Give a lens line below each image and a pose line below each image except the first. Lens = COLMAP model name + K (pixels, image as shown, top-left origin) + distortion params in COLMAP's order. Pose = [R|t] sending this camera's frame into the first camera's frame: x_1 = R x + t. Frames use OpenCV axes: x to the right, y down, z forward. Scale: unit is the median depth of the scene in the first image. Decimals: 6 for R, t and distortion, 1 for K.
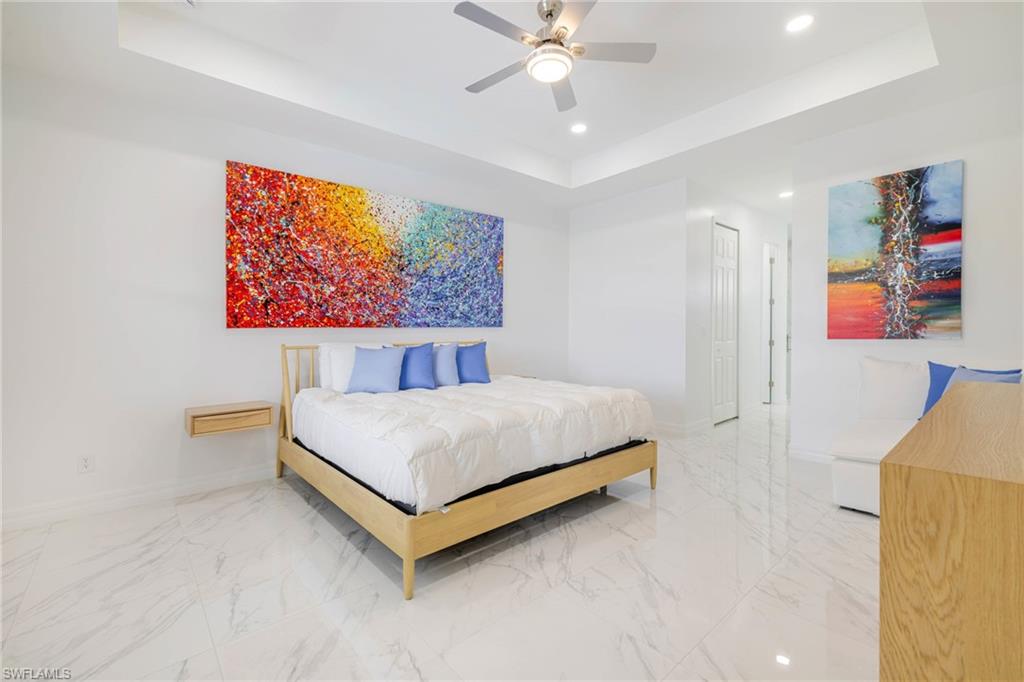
lens RADIAL K [[431.6, 0, 507.1], [0, 431.6, 339.8], [0, 0, 1]] dist [0.003529, -0.001432]
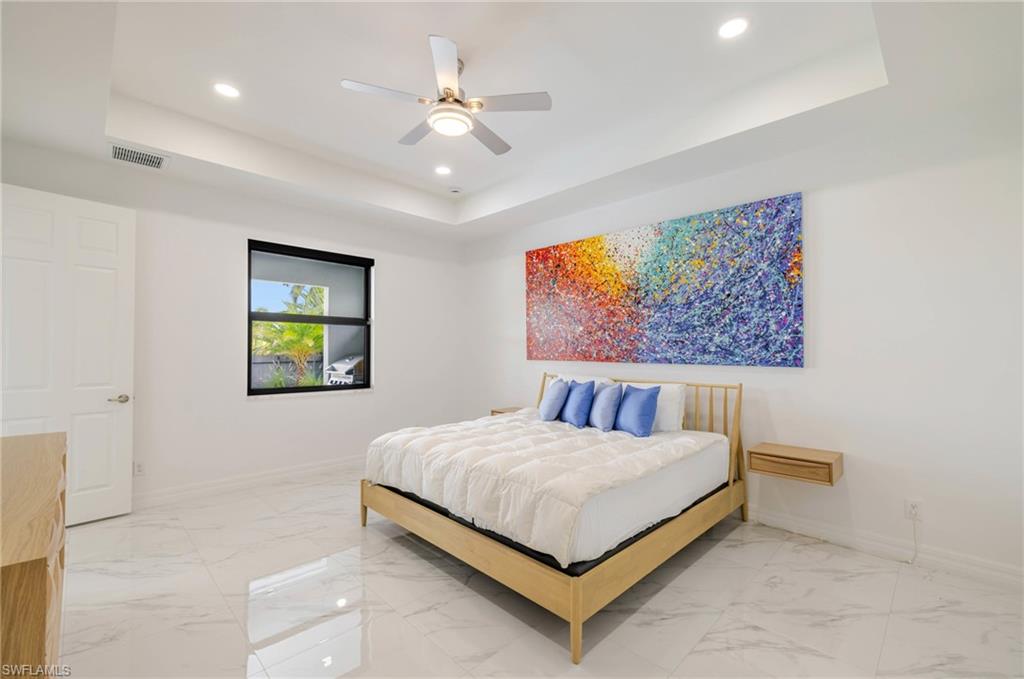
lens RADIAL K [[431.6, 0, 512.8], [0, 431.6, 346.5], [0, 0, 1]] dist [0.003529, -0.001432]
pose [[0.075332, 0.006617, -0.997137, 0.708425], [-0.025420, 0.999666, 0.004713, -0.064534], [0.996834, 0.024992, 0.075475, 0.668473]]
